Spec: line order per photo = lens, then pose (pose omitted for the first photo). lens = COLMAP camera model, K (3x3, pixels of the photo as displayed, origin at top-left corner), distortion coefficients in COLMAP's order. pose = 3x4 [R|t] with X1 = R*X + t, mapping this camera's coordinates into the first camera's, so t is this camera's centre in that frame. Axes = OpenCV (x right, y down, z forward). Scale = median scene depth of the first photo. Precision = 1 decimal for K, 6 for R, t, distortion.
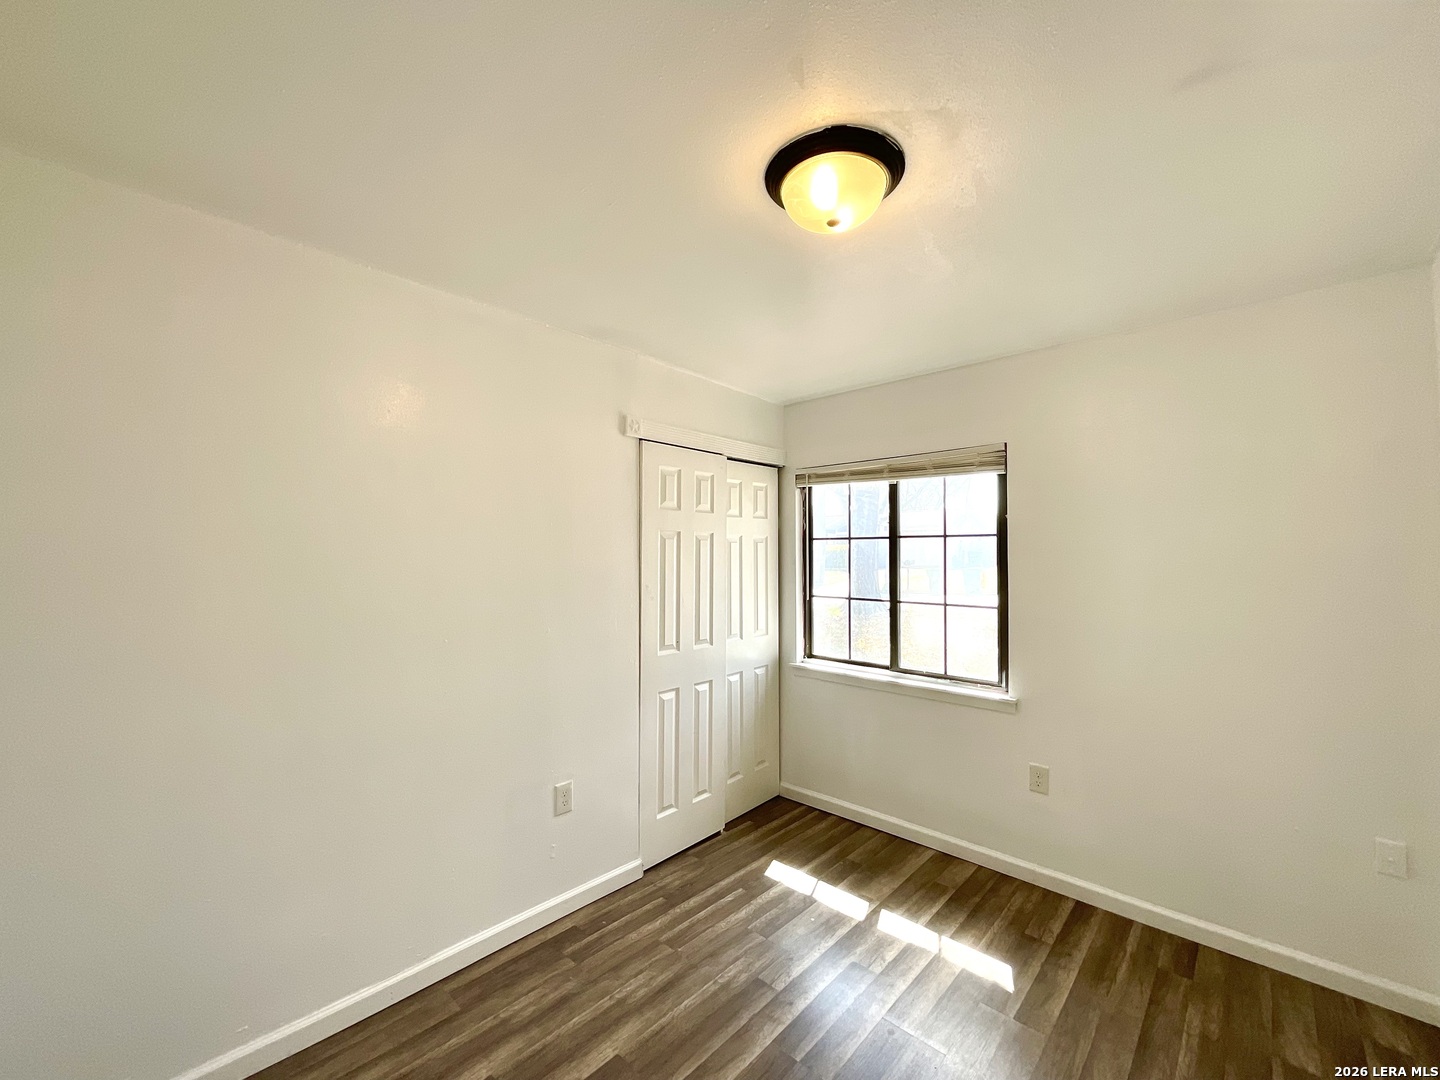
lens RADIAL K [[578.8, 0, 717.8], [0, 578.8, 542.9], [0, 0, 1]] dist [-0.000464, -0.000083]
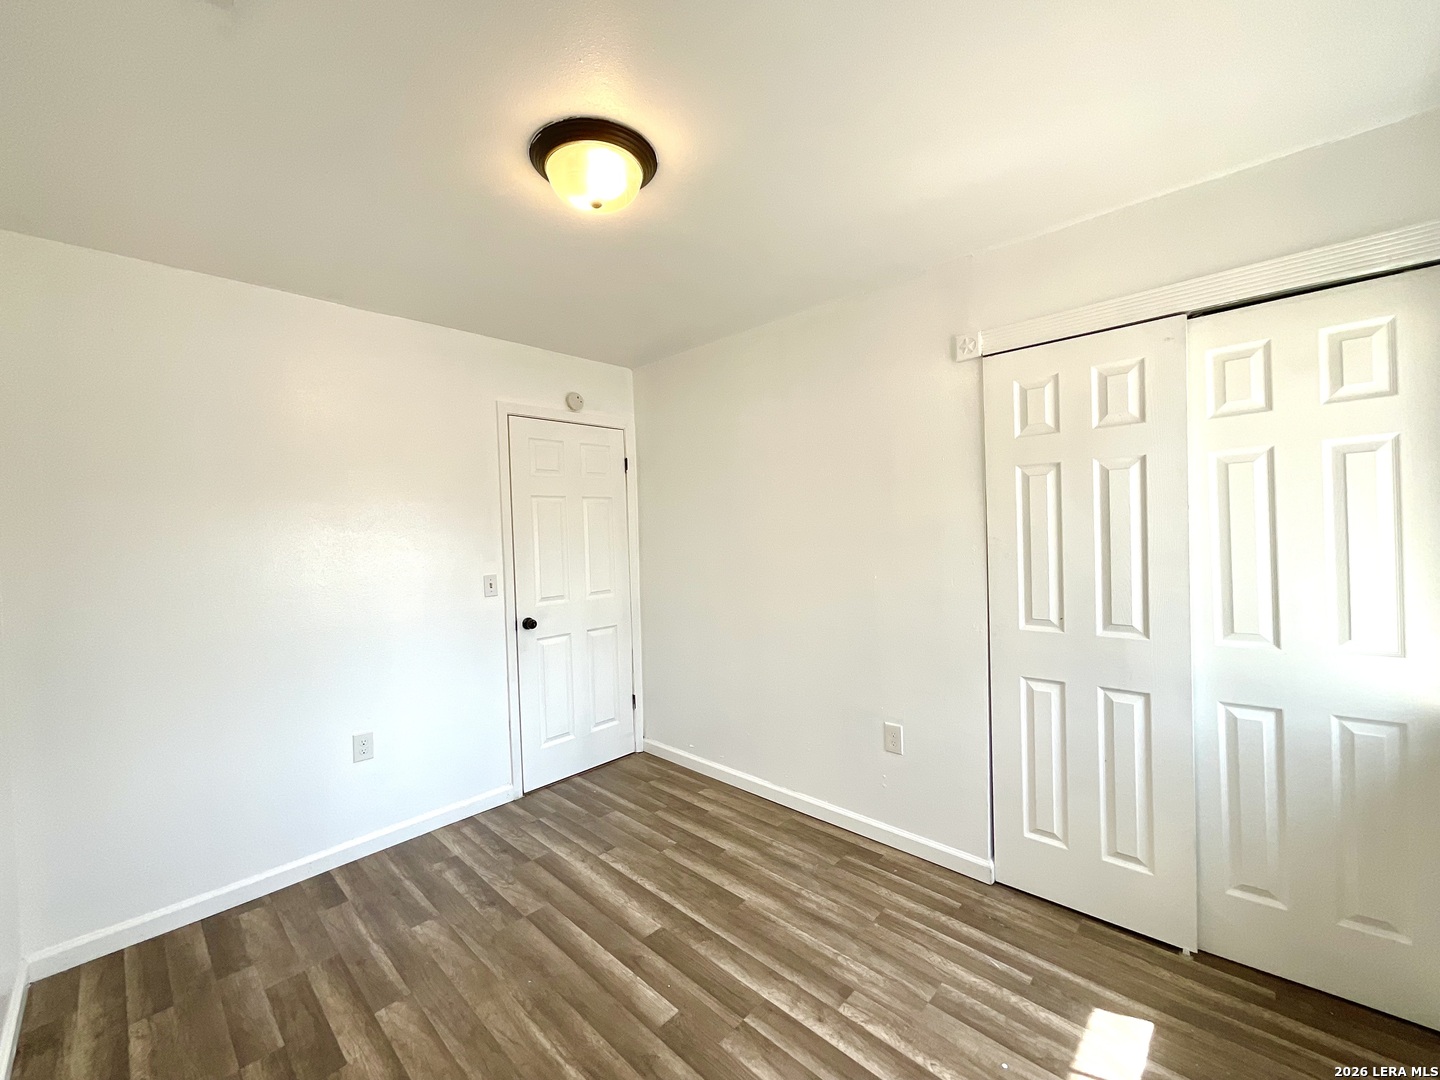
lens RADIAL K [[581.7, 0, 715.5], [0, 581.7, 543.0], [0, 0, 1]] dist [-0.003601, -0.000200]
pose [[-0.014298, 0.025255, -0.999579, 0.765979], [0.060045, 0.997899, 0.024354, 0.042179], [0.998093, -0.059672, -0.015785, 0.703831]]
